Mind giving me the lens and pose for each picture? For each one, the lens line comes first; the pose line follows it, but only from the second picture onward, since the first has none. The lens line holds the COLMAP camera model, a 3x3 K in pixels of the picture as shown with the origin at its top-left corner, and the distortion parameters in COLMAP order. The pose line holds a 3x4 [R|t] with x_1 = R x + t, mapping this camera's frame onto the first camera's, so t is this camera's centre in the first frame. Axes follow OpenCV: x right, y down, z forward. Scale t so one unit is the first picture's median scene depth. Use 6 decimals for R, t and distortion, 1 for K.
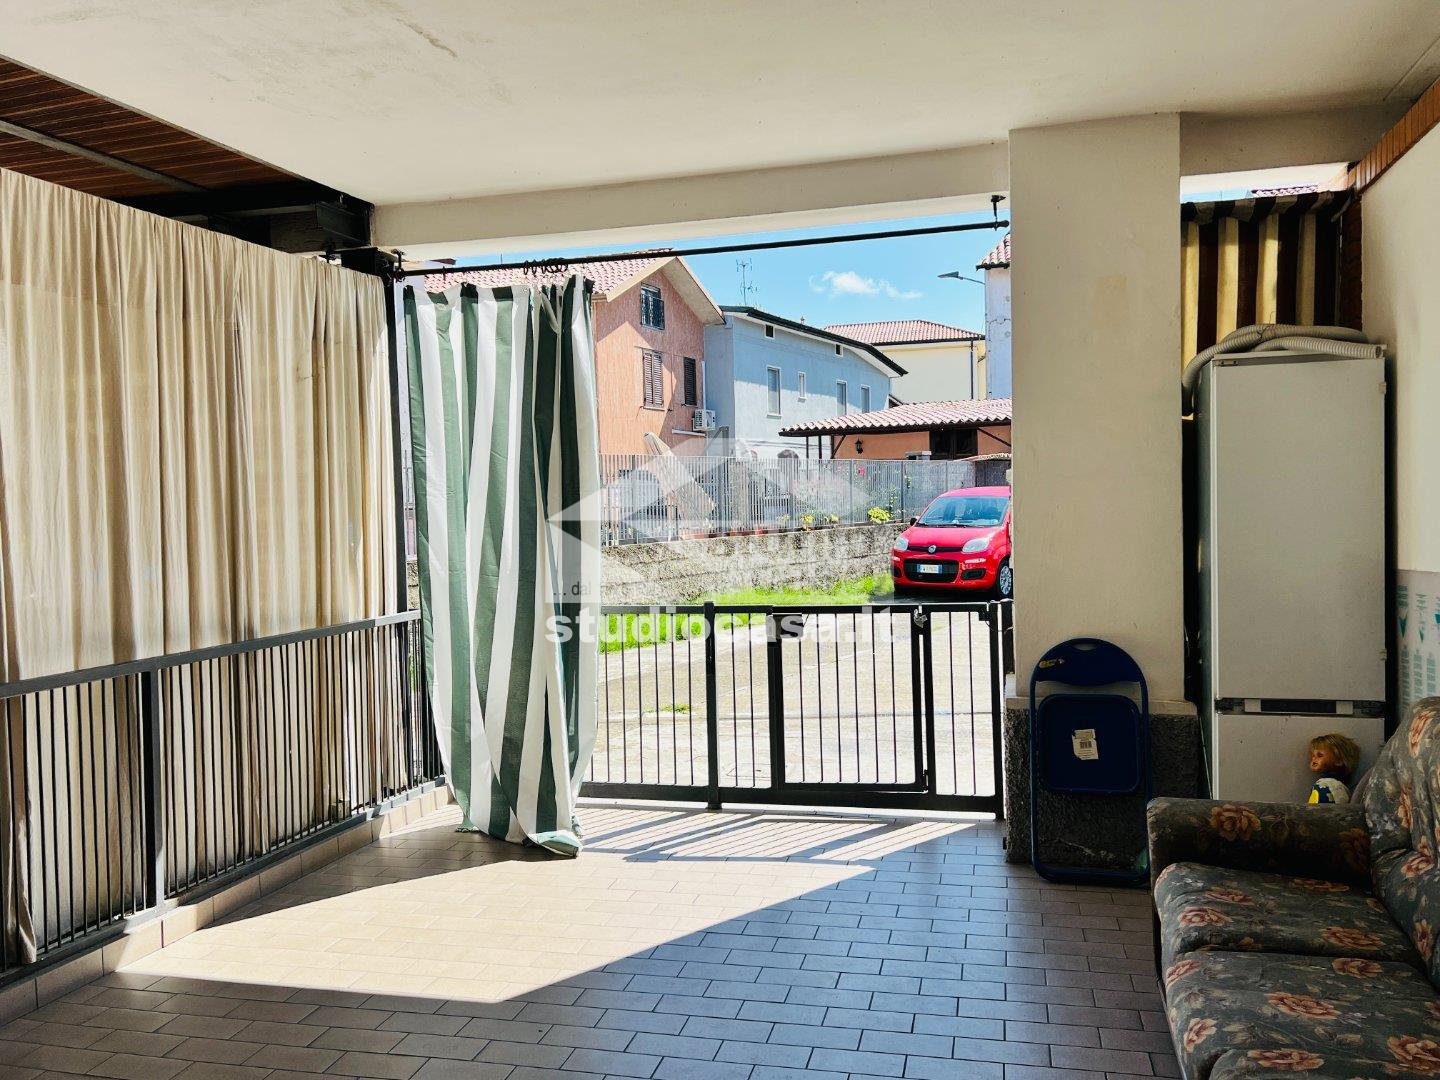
lens RADIAL K [[1144.1, 0, 719.0], [0, 1144.1, 536.2], [0, 0, 1]] dist [0.037893, -0.046339]
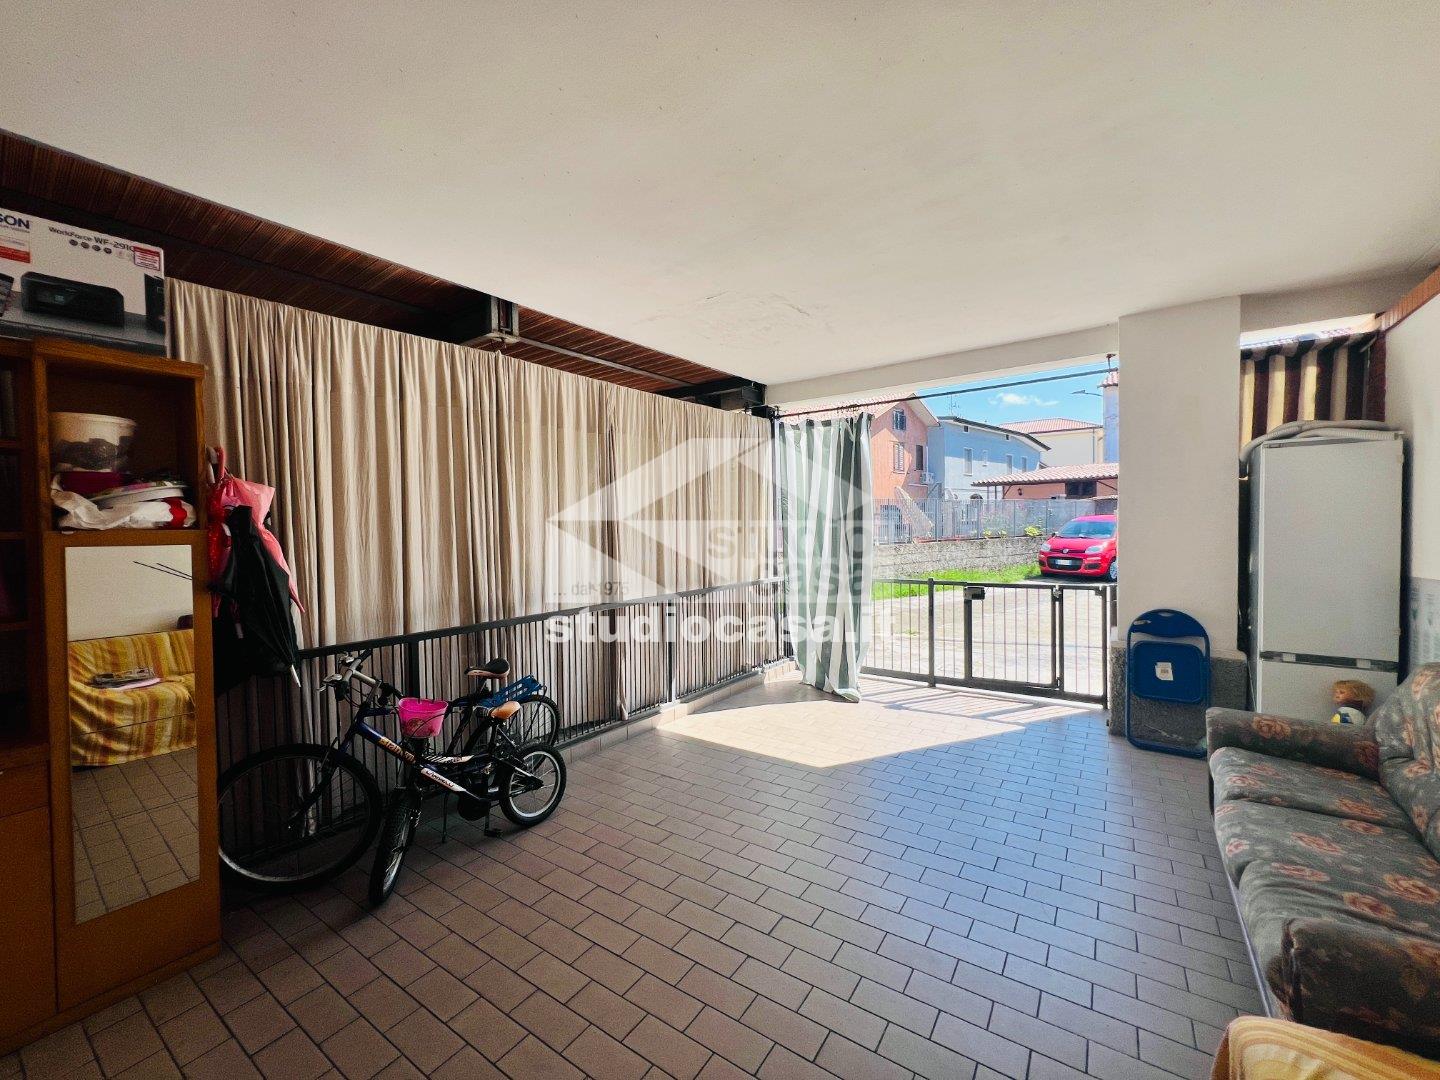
lens RADIAL K [[577.4, 0, 716.5], [0, 577.4, 539.2], [0, 0, 1]] dist [-0.007091, 0.002186]
pose [[0.935361, 0.017394, -0.353267, -0.006192], [-0.016686, 0.999848, 0.005050, -0.008798], [0.353302, 0.001171, 0.935509, -0.036684]]
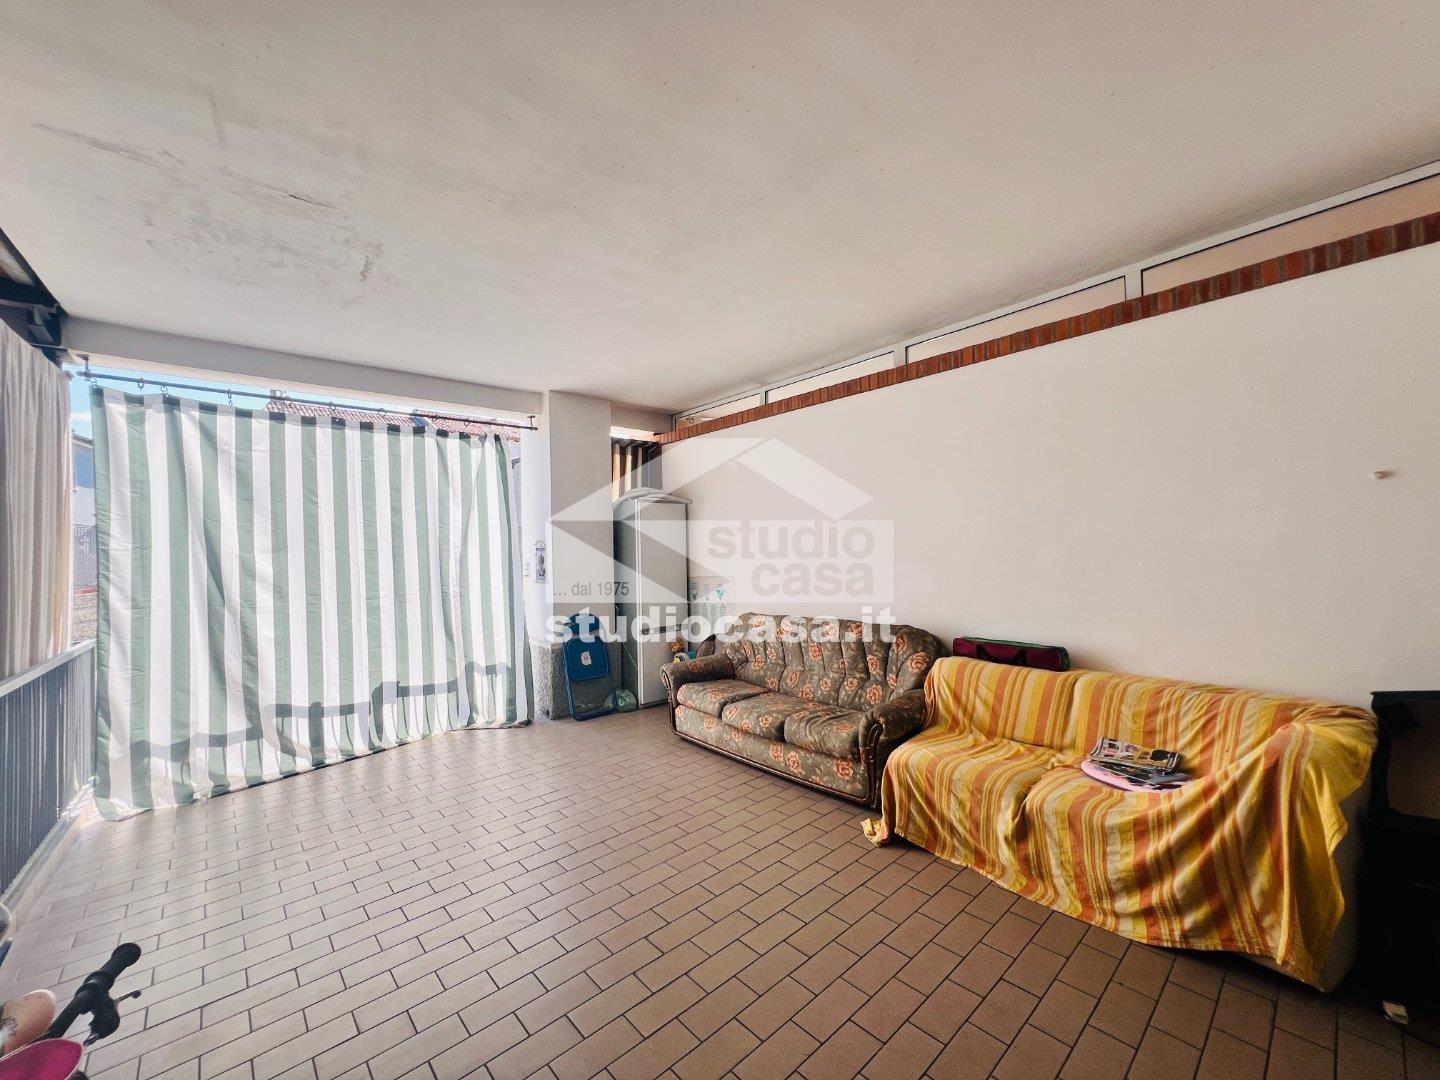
lens RADIAL K [[577.4, 0, 718.9], [0, 577.4, 543.7], [0, 0, 1]] dist [-0.007091, 0.002186]
pose [[0.558985, 0.017335, 0.828997, -0.501690], [0.034775, 0.998412, -0.044326, 0.010078], [-0.828448, 0.053606, 0.557494, 0.111184]]
